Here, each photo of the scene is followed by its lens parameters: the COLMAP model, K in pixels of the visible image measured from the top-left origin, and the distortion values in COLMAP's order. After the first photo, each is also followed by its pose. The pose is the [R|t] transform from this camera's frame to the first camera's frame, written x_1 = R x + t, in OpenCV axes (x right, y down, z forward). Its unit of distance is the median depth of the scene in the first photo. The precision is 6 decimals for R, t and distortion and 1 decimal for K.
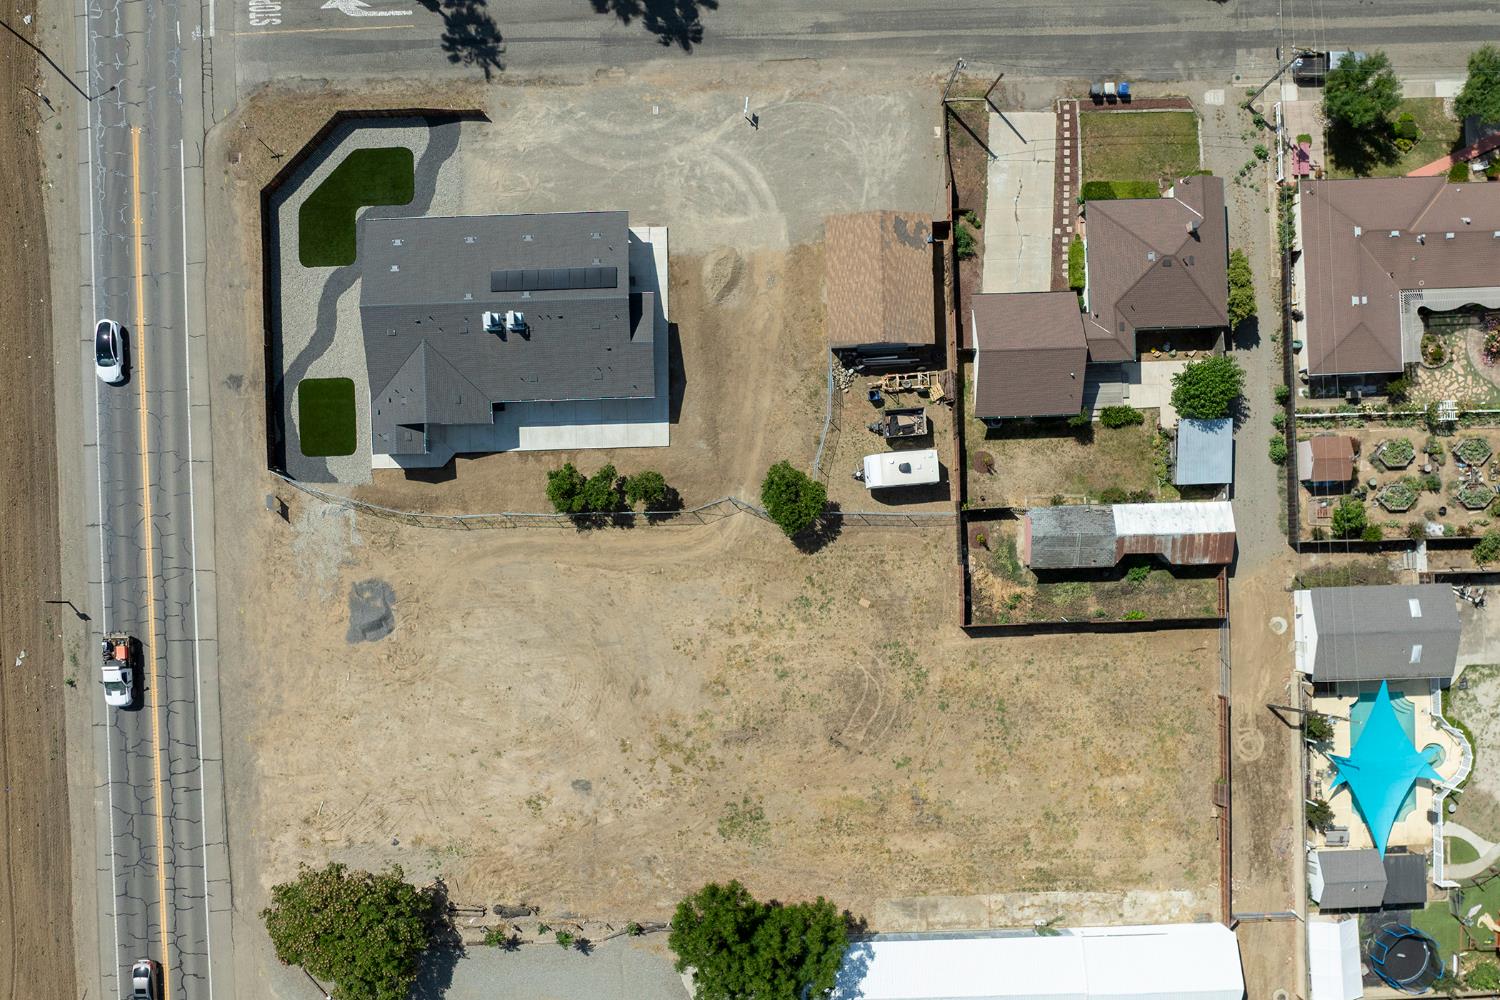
lens RADIAL K [[1119.7, 0, 679.8], [0, 1119.7, 501.0], [0, 0, 1]] dist [-0.030625, -0.002074]
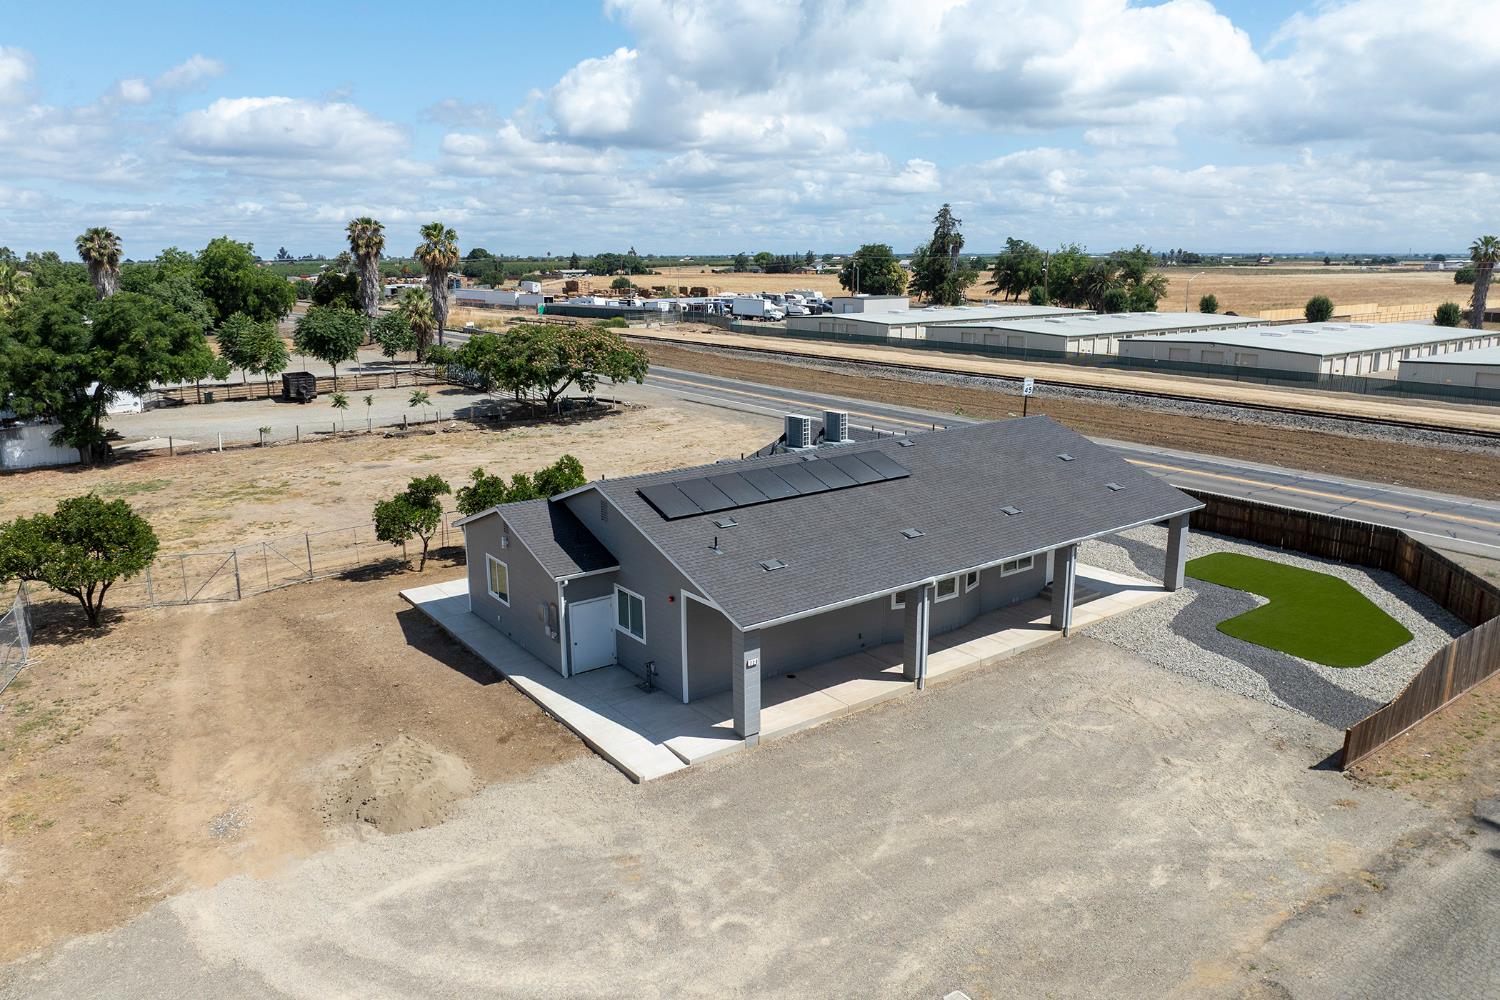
lens RADIAL K [[1054.9, 0, 750.0], [0, 1054.9, 500.0], [0, 0, 1]] dist [-0.035220, -0.001241]
pose [[-0.816789, 0.146800, -0.557948, 0.107574], [-0.576819, -0.188239, 0.794888, -0.465606], [0.011662, 0.971090, 0.238428, 0.858049]]
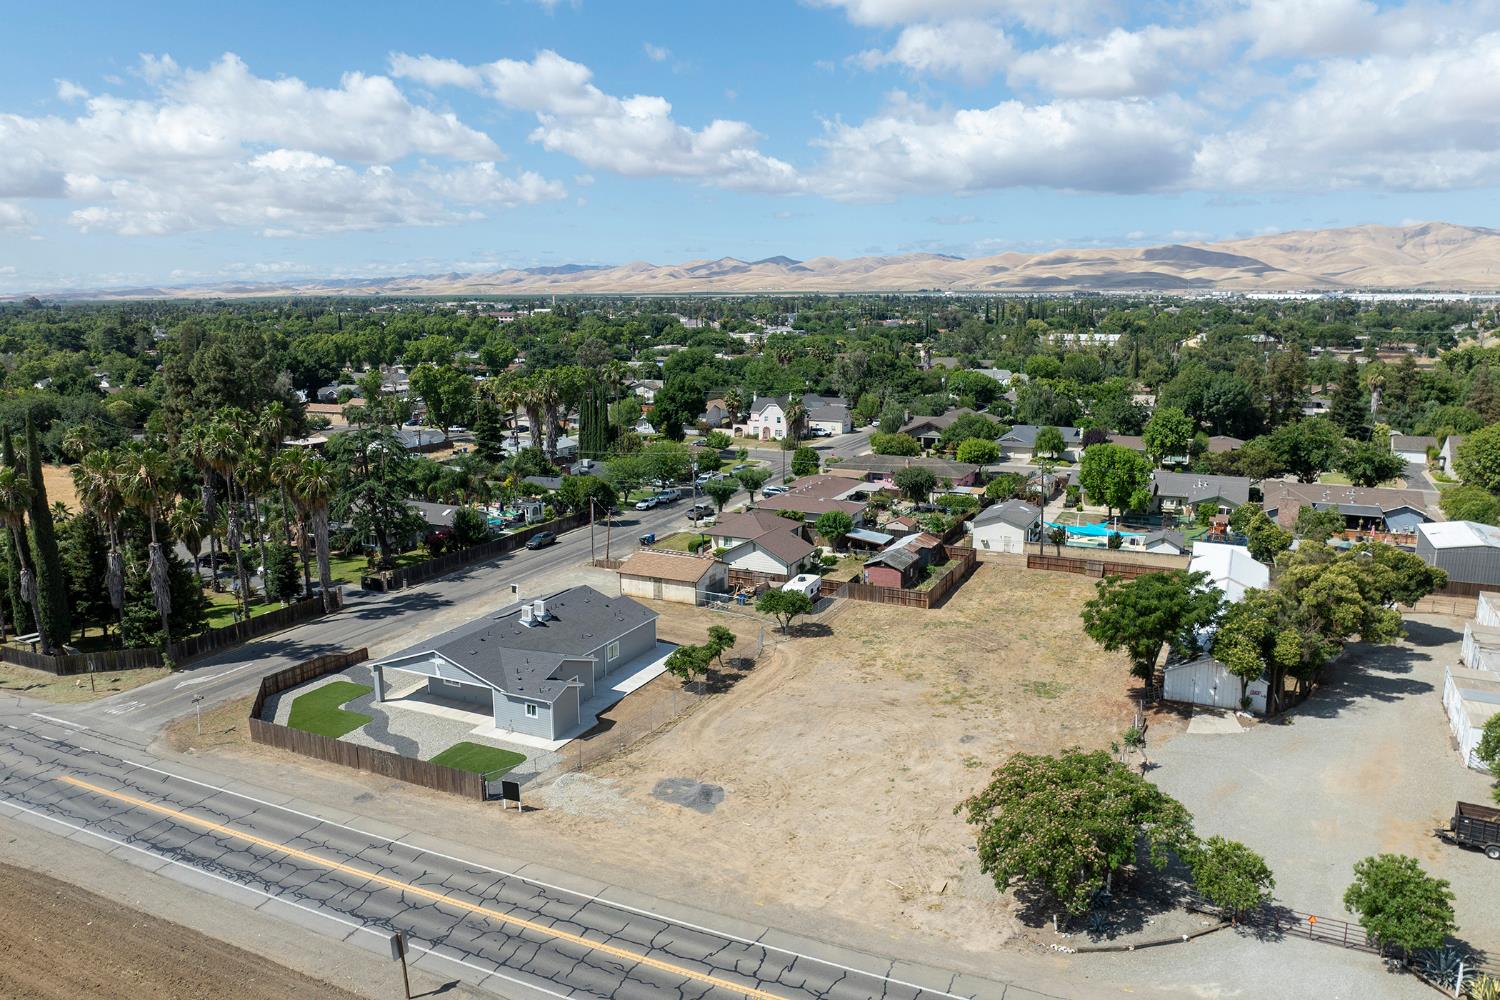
lens RADIAL K [[1054.9, 0, 750.0], [0, 1054.9, 500.0], [0, 0, 1]] dist [-0.035220, -0.001241]
pose [[0.462701, -0.161871, 0.871611, -0.905942], [0.886496, 0.078124, -0.456094, 0.480223], [0.005734, 0.983715, 0.179646, 0.648564]]
